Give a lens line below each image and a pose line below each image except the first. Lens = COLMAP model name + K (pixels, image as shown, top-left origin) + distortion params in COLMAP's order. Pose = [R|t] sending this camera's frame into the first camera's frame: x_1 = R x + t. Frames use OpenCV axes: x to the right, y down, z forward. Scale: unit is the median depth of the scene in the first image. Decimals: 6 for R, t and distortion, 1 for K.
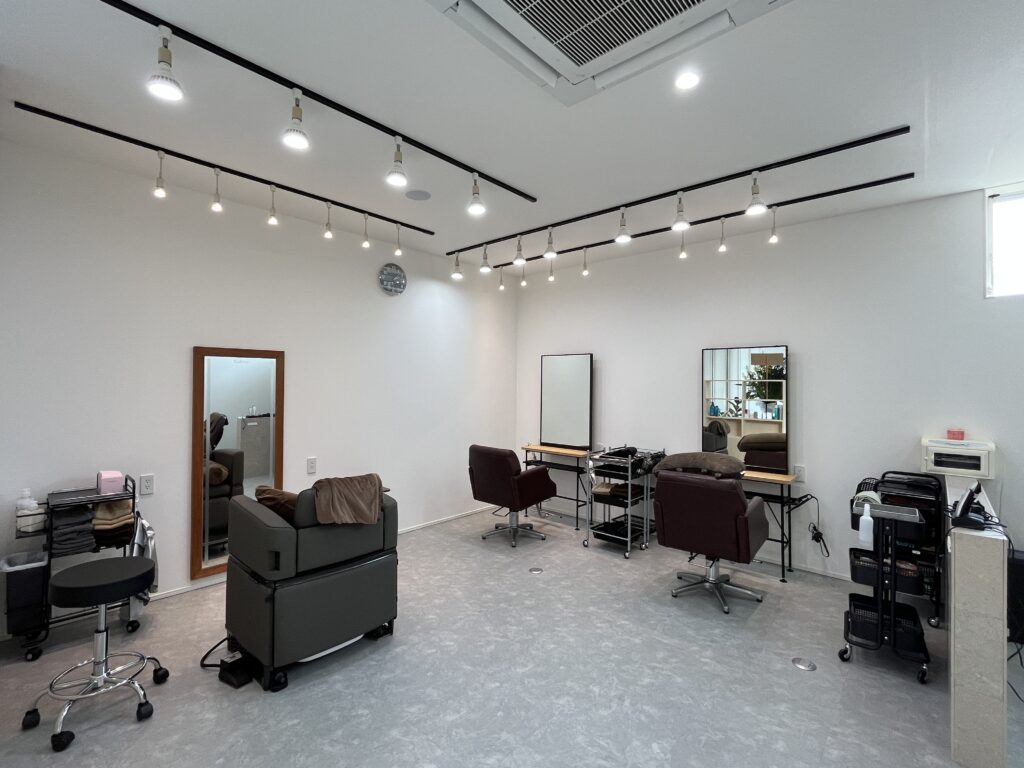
lens RADIAL K [[468.2, 0, 511.7], [0, 468.2, 382.1], [0, 0, 1]] dist [0.000841, -0.000034]
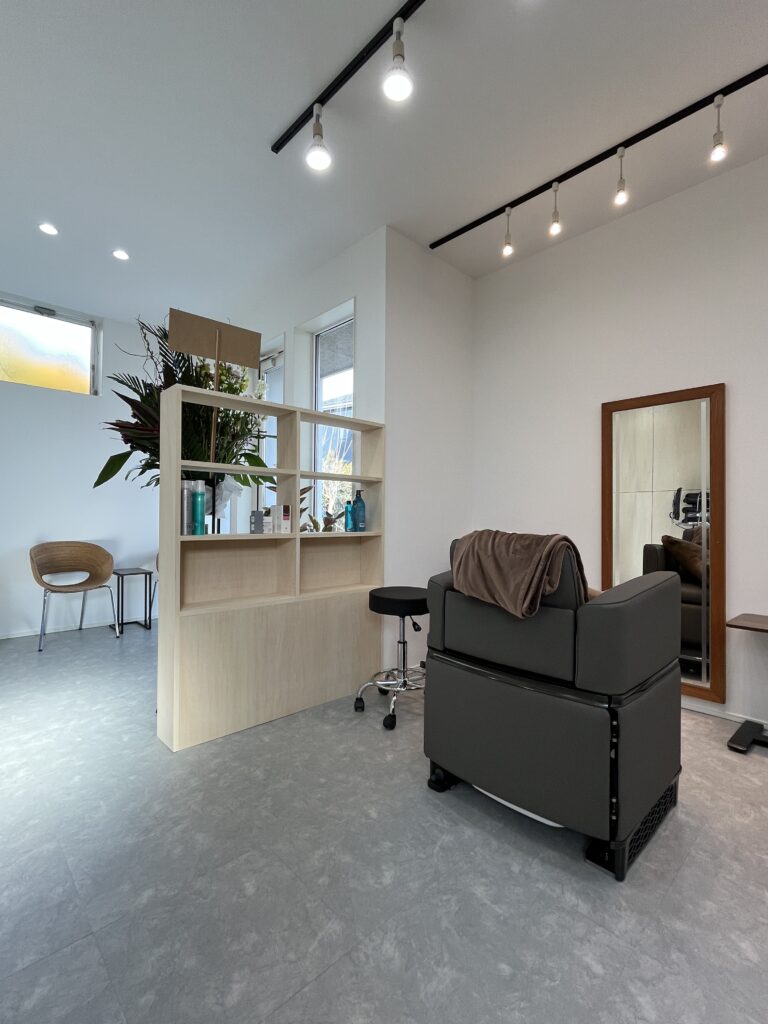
lens RADIAL K [[468.2, 0, 383.9], [0, 468.2, 513.5], [0, 0, 1]] dist [0.000841, -0.000034]
pose [[-0.059370, -0.017789, -0.998078, 0.277455], [-0.004333, 0.999836, -0.017563, 0.195237], [0.998227, 0.003282, -0.059438, 0.891880]]
